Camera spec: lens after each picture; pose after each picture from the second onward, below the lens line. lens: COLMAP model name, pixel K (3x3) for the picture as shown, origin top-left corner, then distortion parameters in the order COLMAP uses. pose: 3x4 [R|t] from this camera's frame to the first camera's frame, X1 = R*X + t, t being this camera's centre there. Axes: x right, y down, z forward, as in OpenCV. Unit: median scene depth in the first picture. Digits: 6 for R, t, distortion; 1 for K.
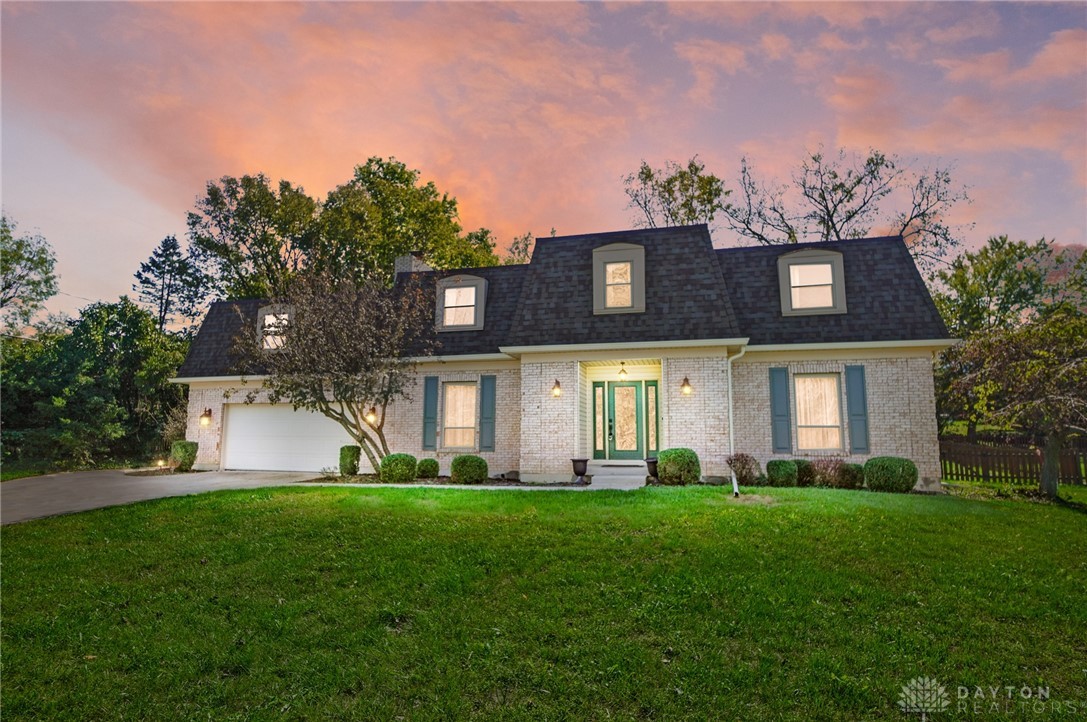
lens RADIAL K [[555.4, 0, 546.4], [0, 555.4, 360.2], [0, 0, 1]] dist [-0.002717, -0.000147]
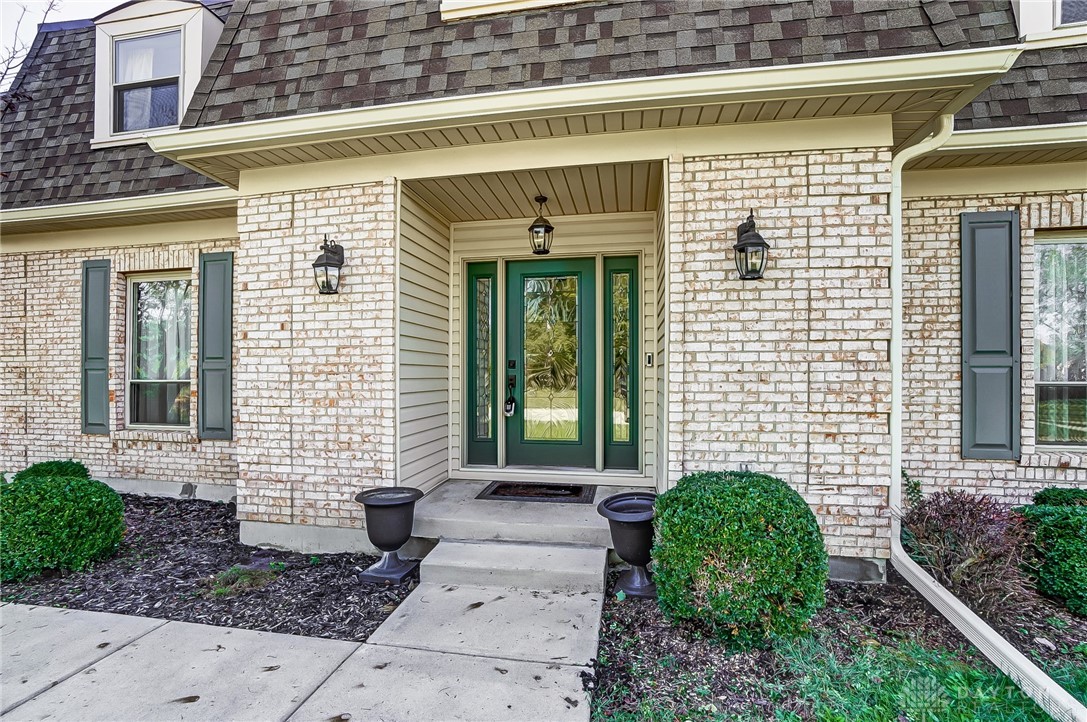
lens RADIAL K [[483.1, 0, 536.3], [0, 483.1, 365.6], [0, 0, 1]] dist [-0.035047, 0.000481]
pose [[0.998243, -0.002158, 0.059219, 0.120497], [-0.005324, 0.992029, 0.125895, 0.071953], [-0.059019, -0.125989, 0.990275, 0.715564]]
